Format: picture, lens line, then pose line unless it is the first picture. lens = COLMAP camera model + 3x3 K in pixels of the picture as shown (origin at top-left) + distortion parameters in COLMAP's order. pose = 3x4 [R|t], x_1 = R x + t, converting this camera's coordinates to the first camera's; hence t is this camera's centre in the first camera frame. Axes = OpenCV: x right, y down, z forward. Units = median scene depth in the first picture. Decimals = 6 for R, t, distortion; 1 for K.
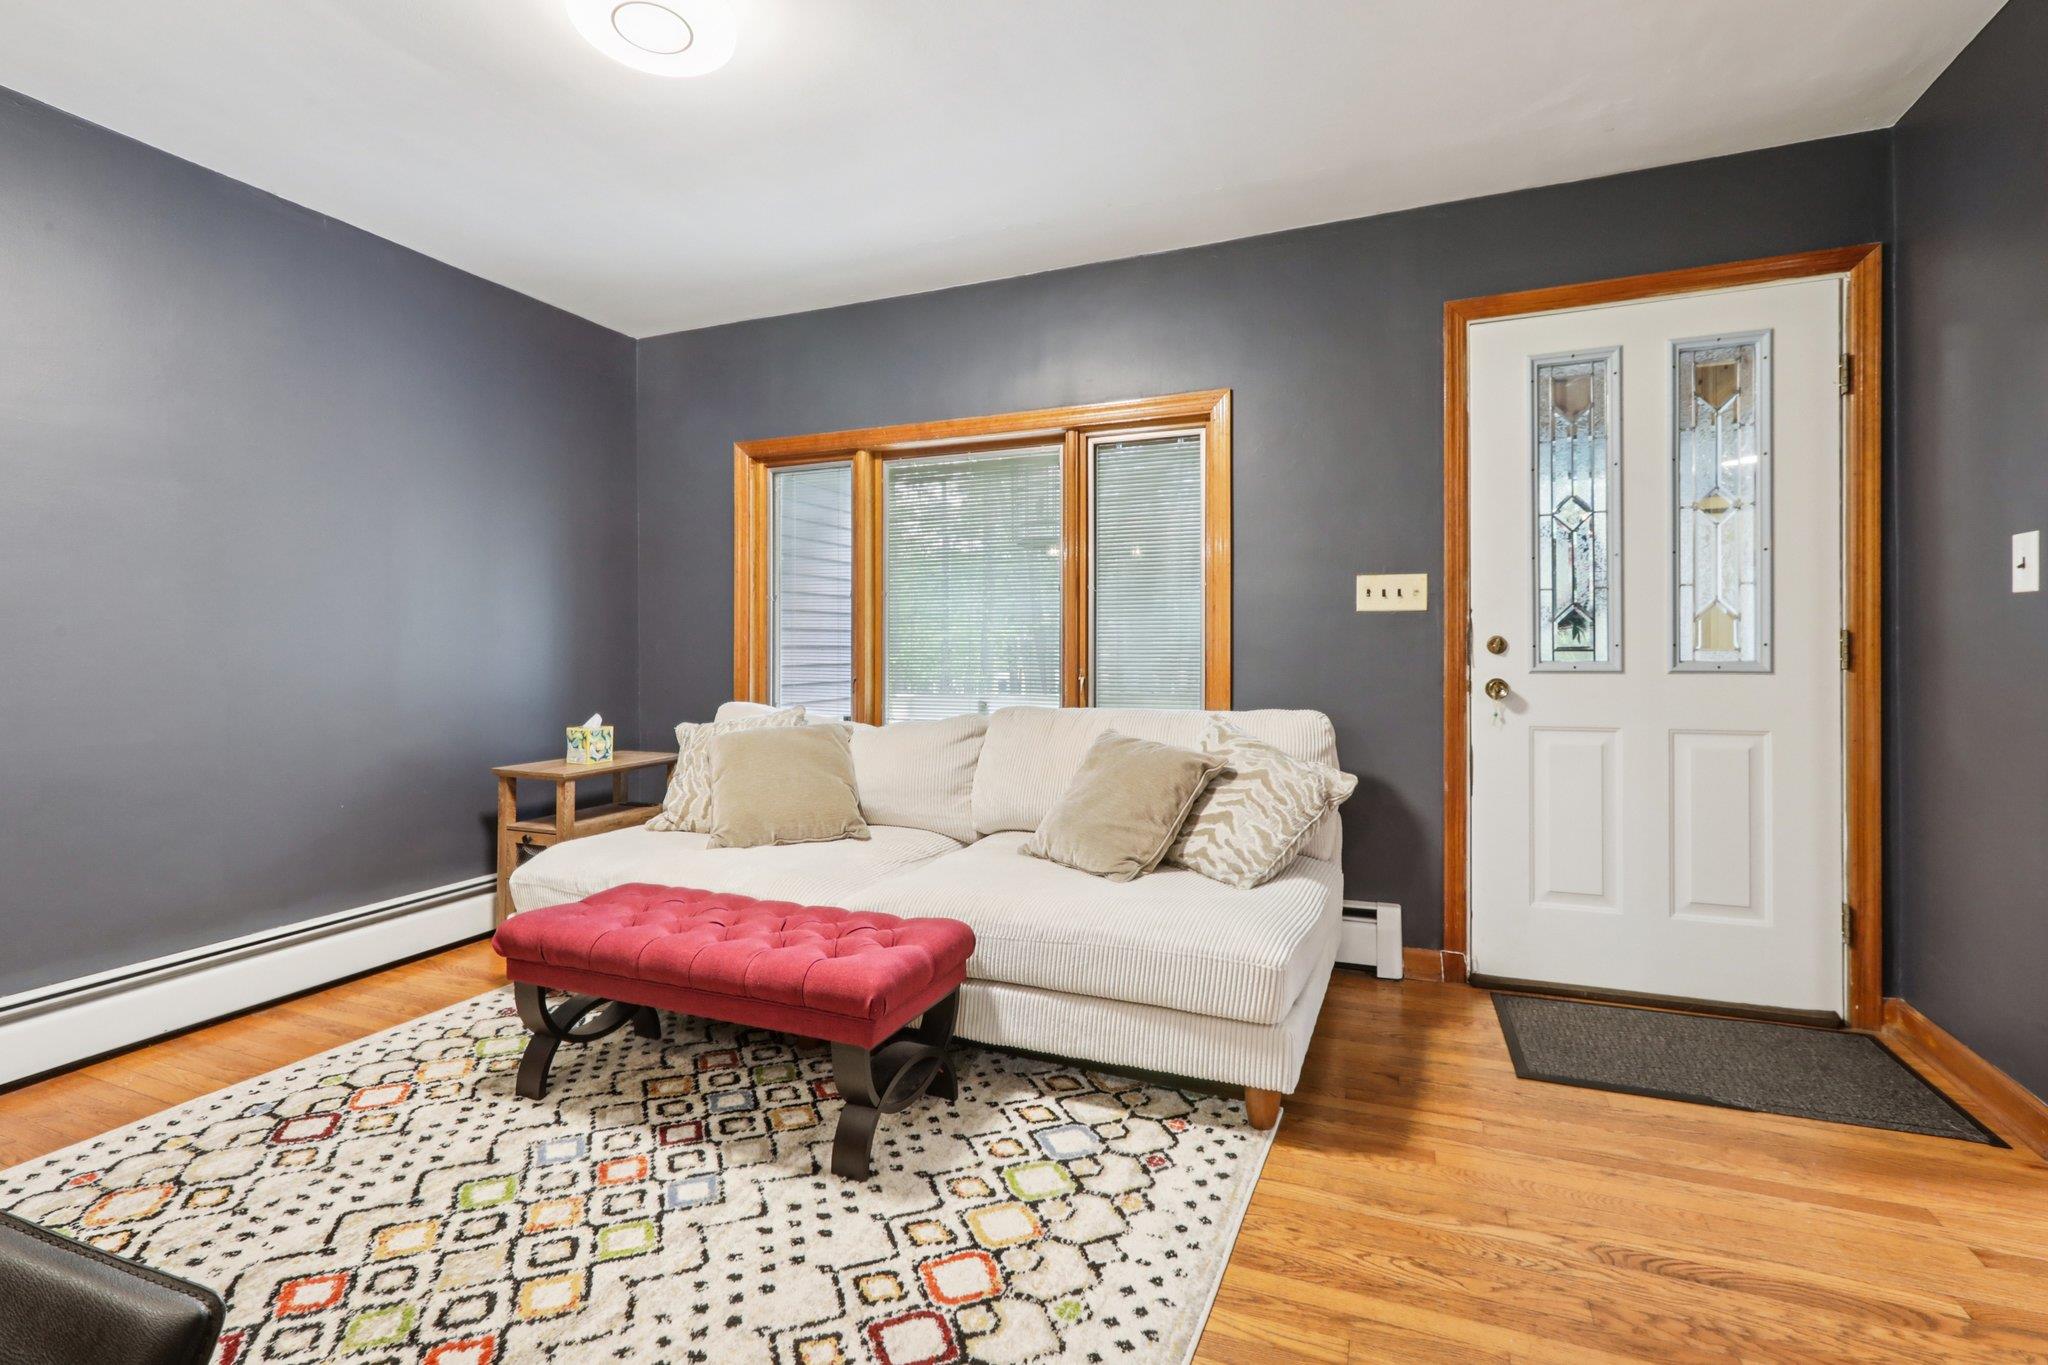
lens RADIAL K [[953.5, 0, 1017.3], [0, 953.5, 650.4], [0, 0, 1]] dist [0.001166, 0.000904]
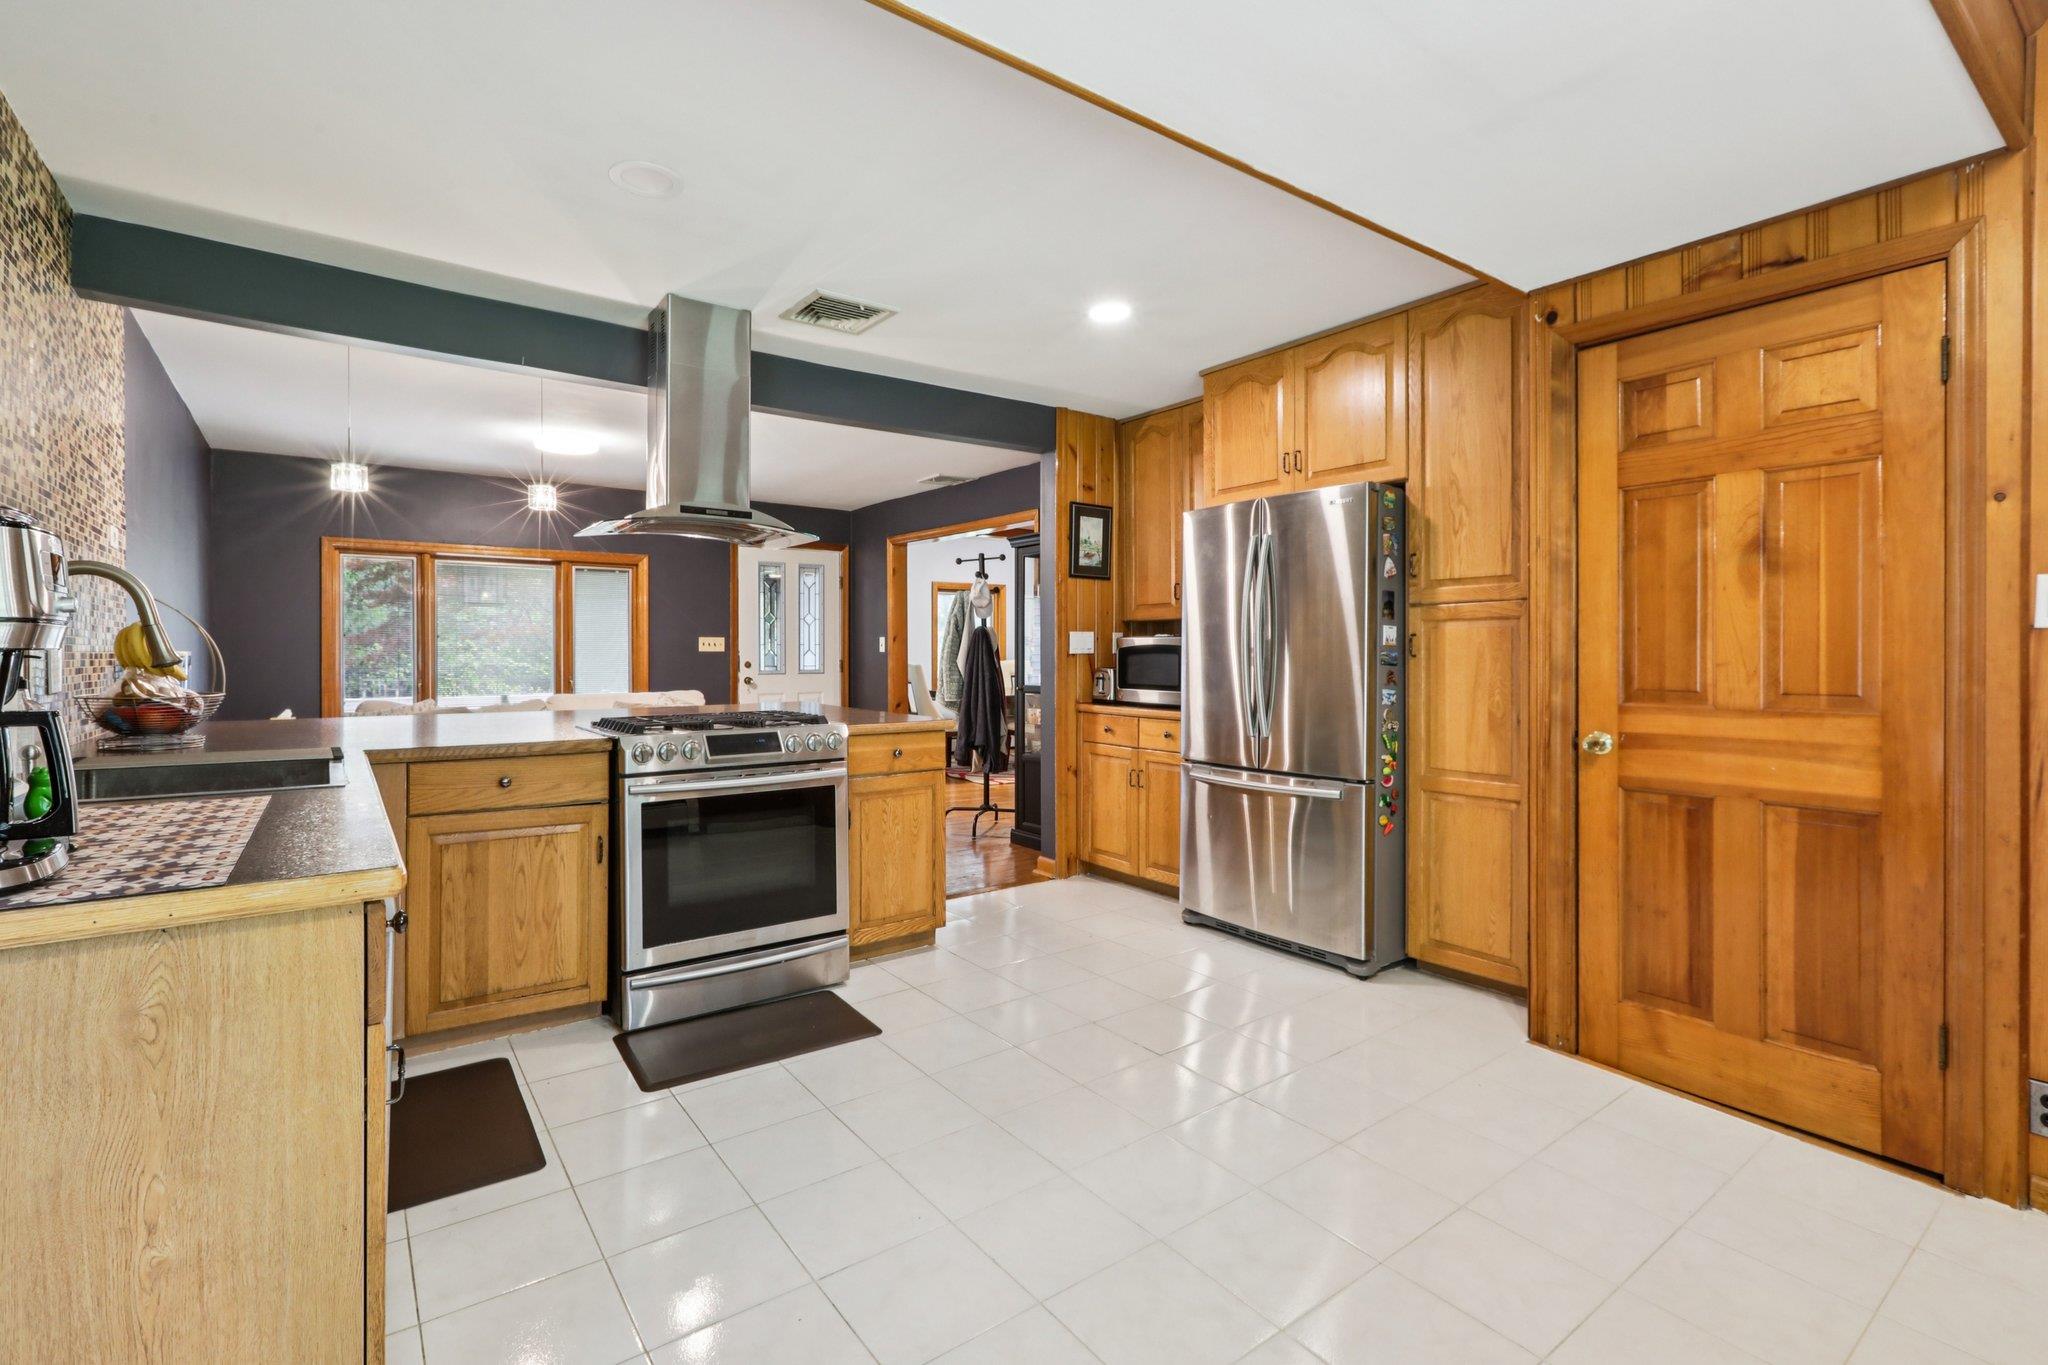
lens RADIAL K [[930.4, 0, 1028.4], [0, 930.4, 667.1], [0, 0, 1]] dist [0.001968, 0.000184]
pose [[0.507027, -0.008194, 0.861891, -2.003543], [0.001504, 0.999962, 0.008622, -0.029850], [-0.861929, -0.003076, 0.507020, -1.509448]]
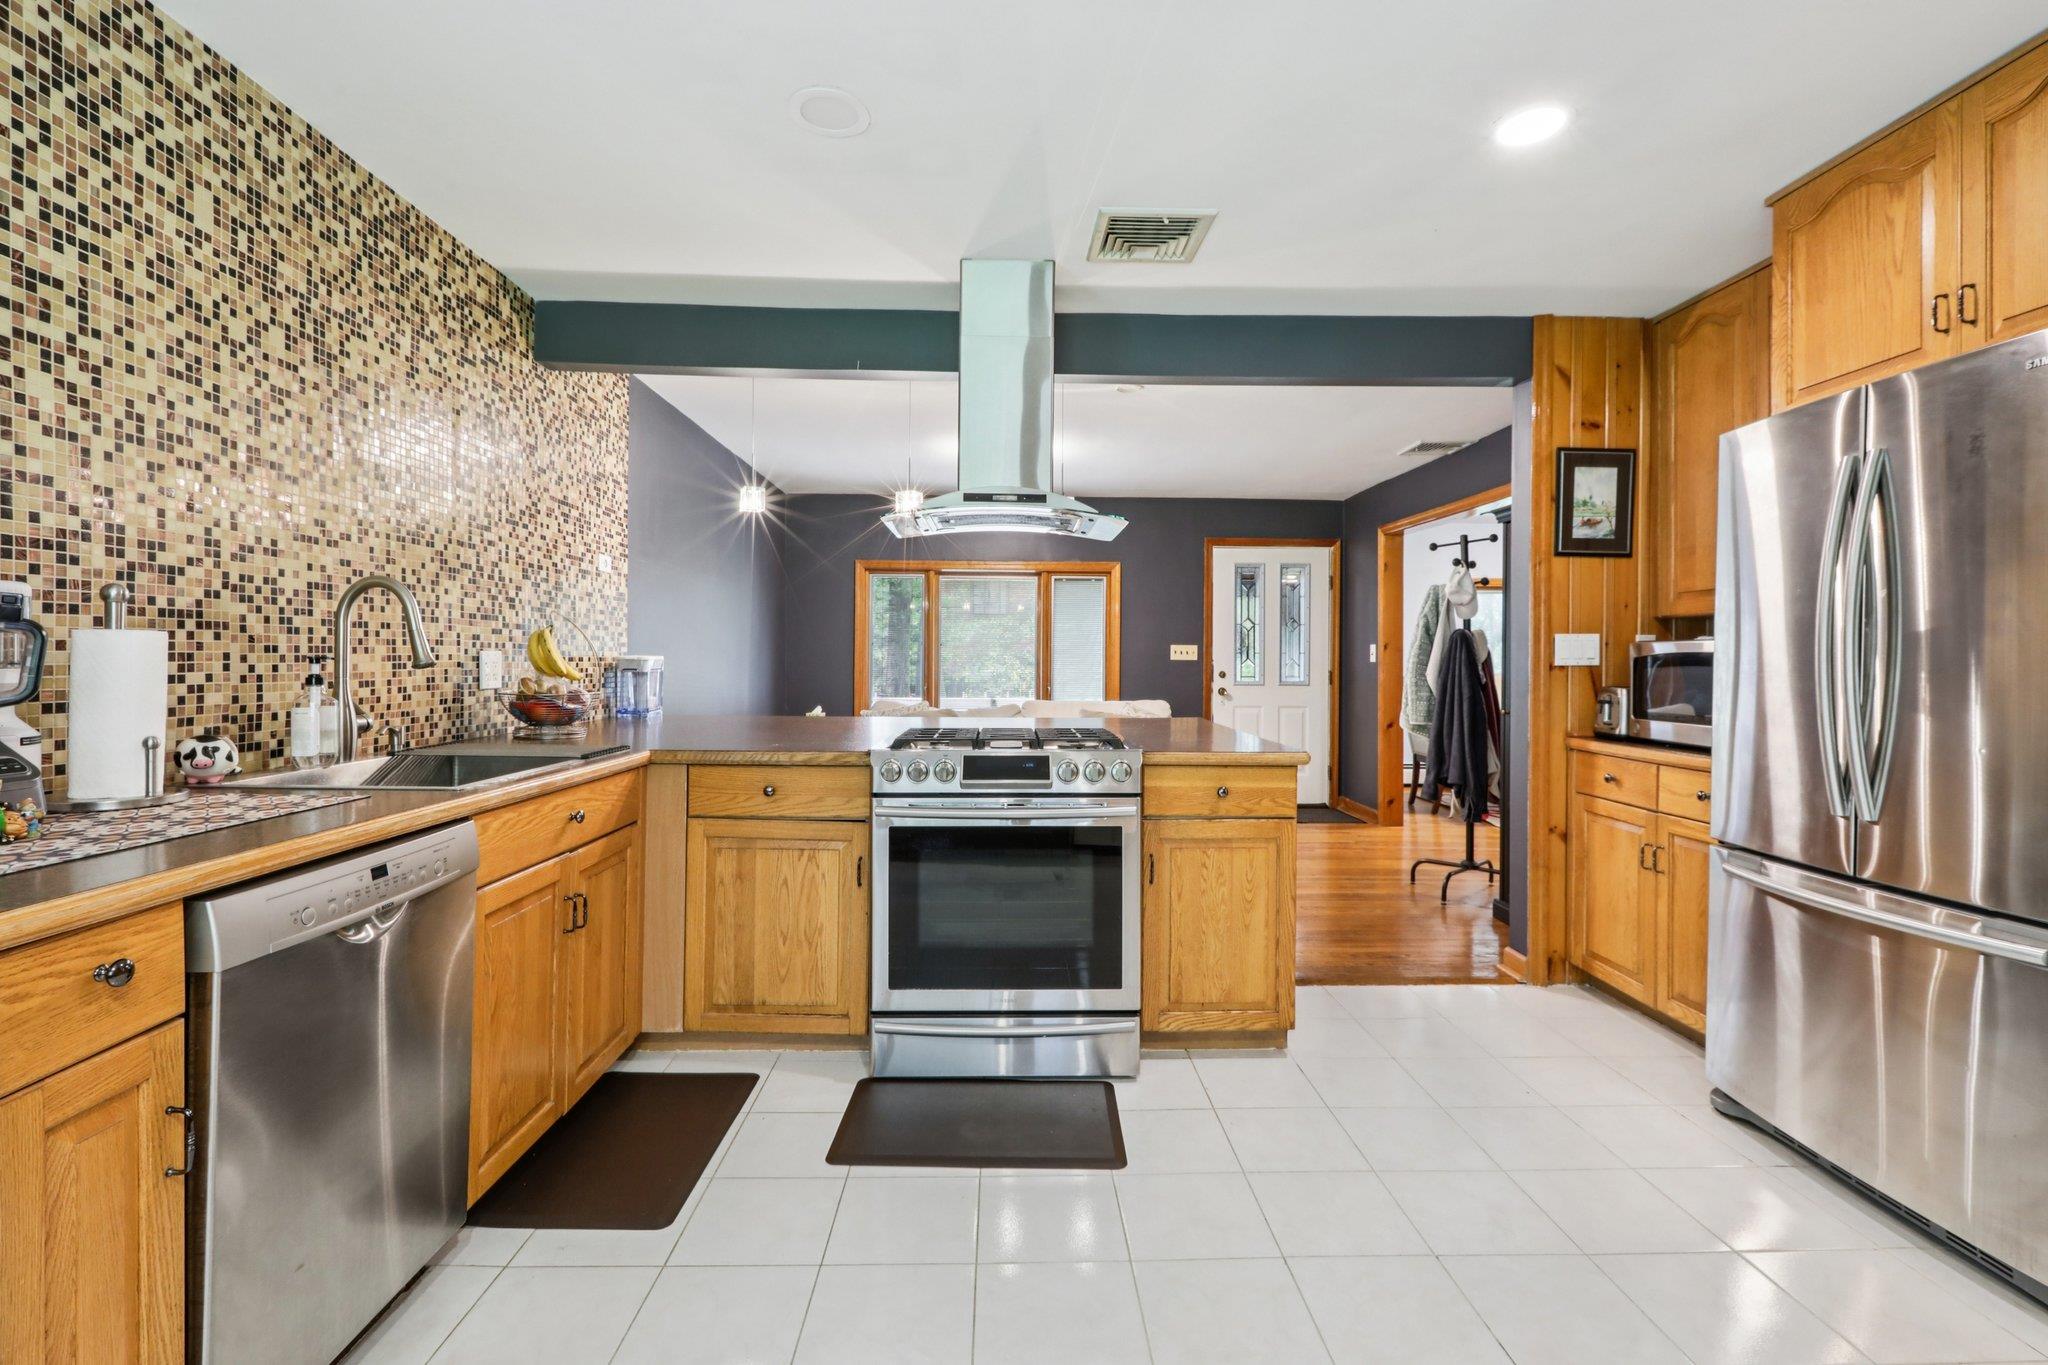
lens RADIAL K [[930.4, 0, 1028.4], [0, 930.4, 667.1], [0, 0, 1]] dist [0.001968, 0.000184]
pose [[0.910220, 0.008994, 0.414028, -1.443079], [-0.010204, 0.999948, 0.000711, -0.031846], [-0.414000, -0.004872, 0.910264, -1.518545]]
